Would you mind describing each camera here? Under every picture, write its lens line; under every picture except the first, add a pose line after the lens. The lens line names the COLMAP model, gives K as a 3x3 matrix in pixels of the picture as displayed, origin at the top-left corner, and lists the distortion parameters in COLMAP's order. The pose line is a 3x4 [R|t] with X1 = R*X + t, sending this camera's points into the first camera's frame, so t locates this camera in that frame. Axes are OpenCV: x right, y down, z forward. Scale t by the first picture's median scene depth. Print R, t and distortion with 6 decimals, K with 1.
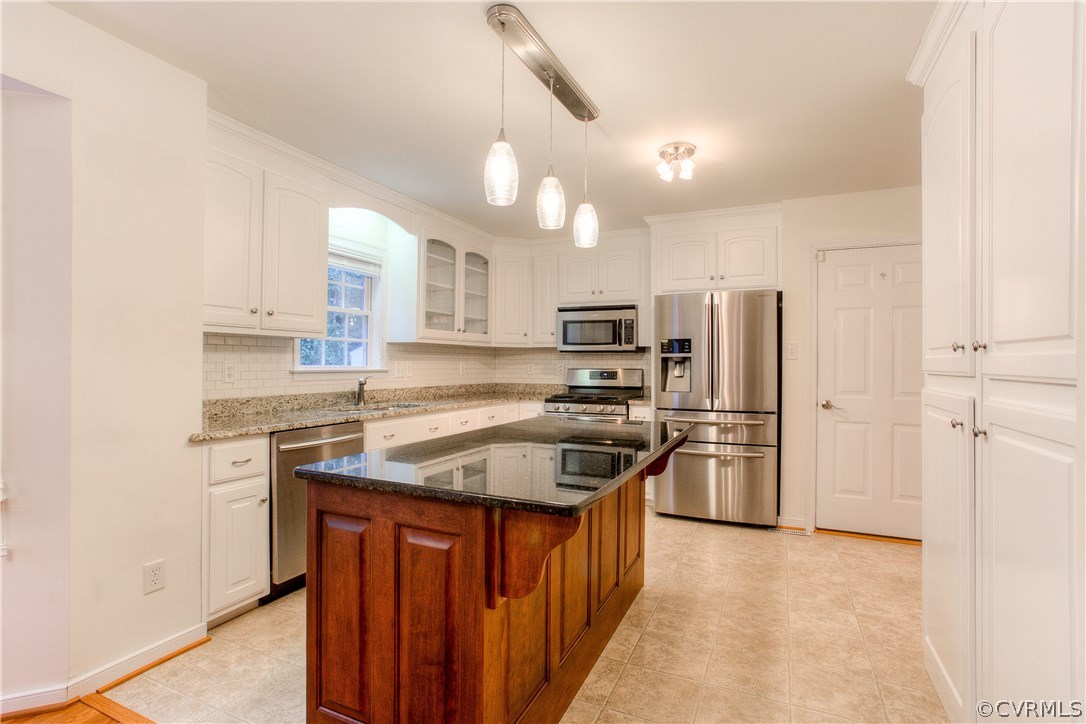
lens RADIAL K [[537.1, 0, 545.0], [0, 537.1, 364.0], [0, 0, 1]] dist [-0.059865, 0.035876]
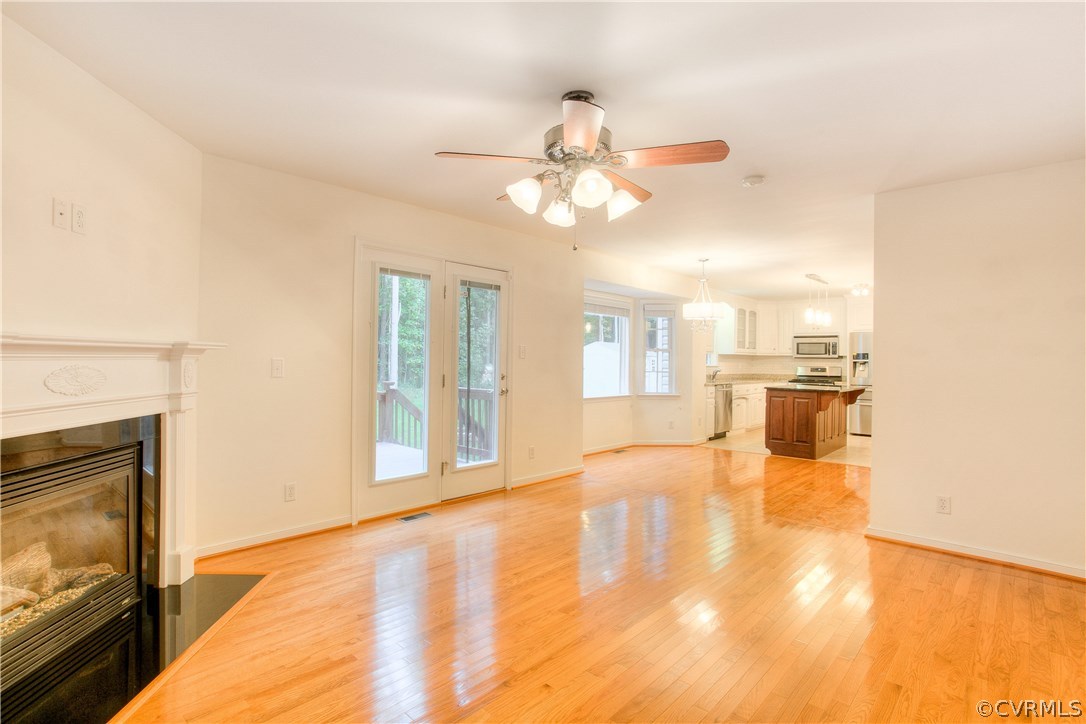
lens RADIAL K [[548.5, 0, 515.1], [0, 548.5, 354.5], [0, 0, 1]] dist [-0.002193, 0.000475]
pose [[0.947530, 0.002780, -0.319654, -0.372356], [-0.007349, 0.999887, -0.013087, -0.001387], [0.319582, 0.014749, 0.947444, -1.550236]]
